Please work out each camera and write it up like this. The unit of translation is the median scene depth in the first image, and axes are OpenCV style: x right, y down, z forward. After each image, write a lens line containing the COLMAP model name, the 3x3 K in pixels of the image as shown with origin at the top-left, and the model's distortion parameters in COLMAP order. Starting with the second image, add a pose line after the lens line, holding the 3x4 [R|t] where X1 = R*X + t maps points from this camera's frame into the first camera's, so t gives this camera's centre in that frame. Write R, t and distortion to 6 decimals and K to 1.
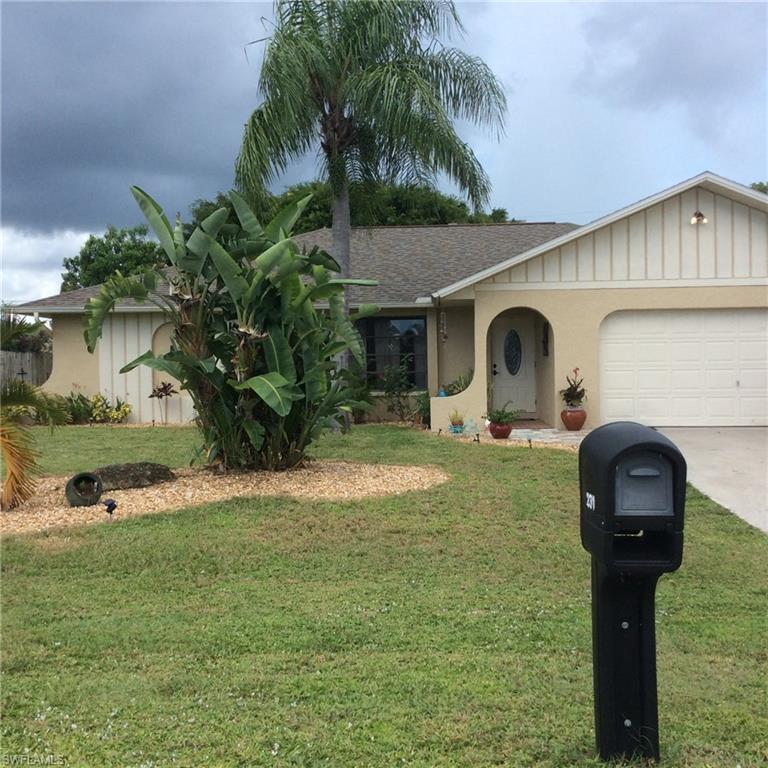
lens RADIAL K [[886.9, 0, 384.0], [0, 886.9, 384.0], [0, 0, 1]] dist [0.073689, -0.009304]
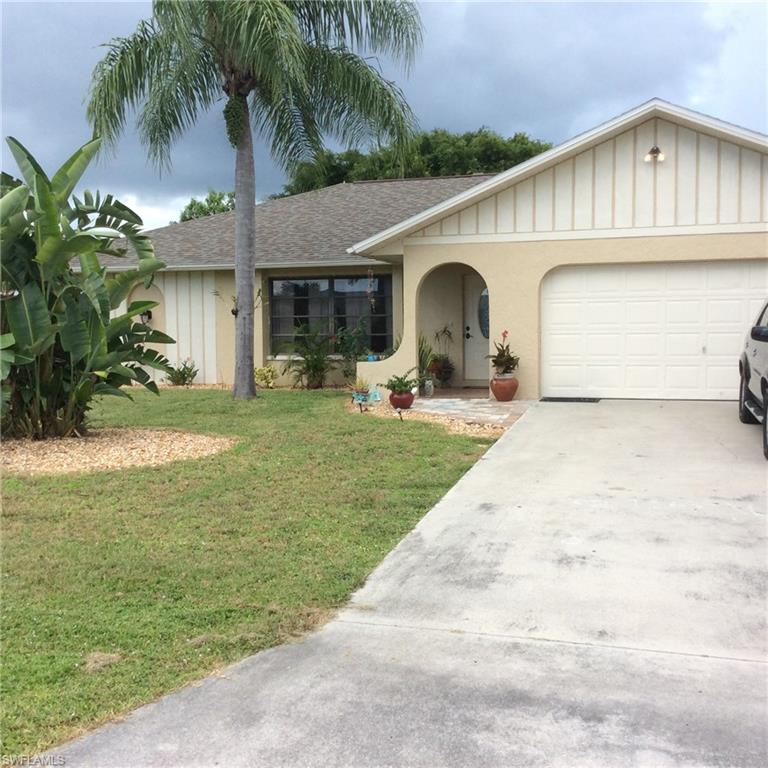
lens RADIAL K [[886.9, 0, 384.0], [0, 886.9, 384.0], [0, 0, 1]] dist [0.073689, -0.009304]
pose [[0.977181, 0.017076, -0.211722, 0.284129], [-0.007922, 0.999000, 0.044010, -0.003294], [0.212262, -0.041328, 0.976339, 0.107135]]
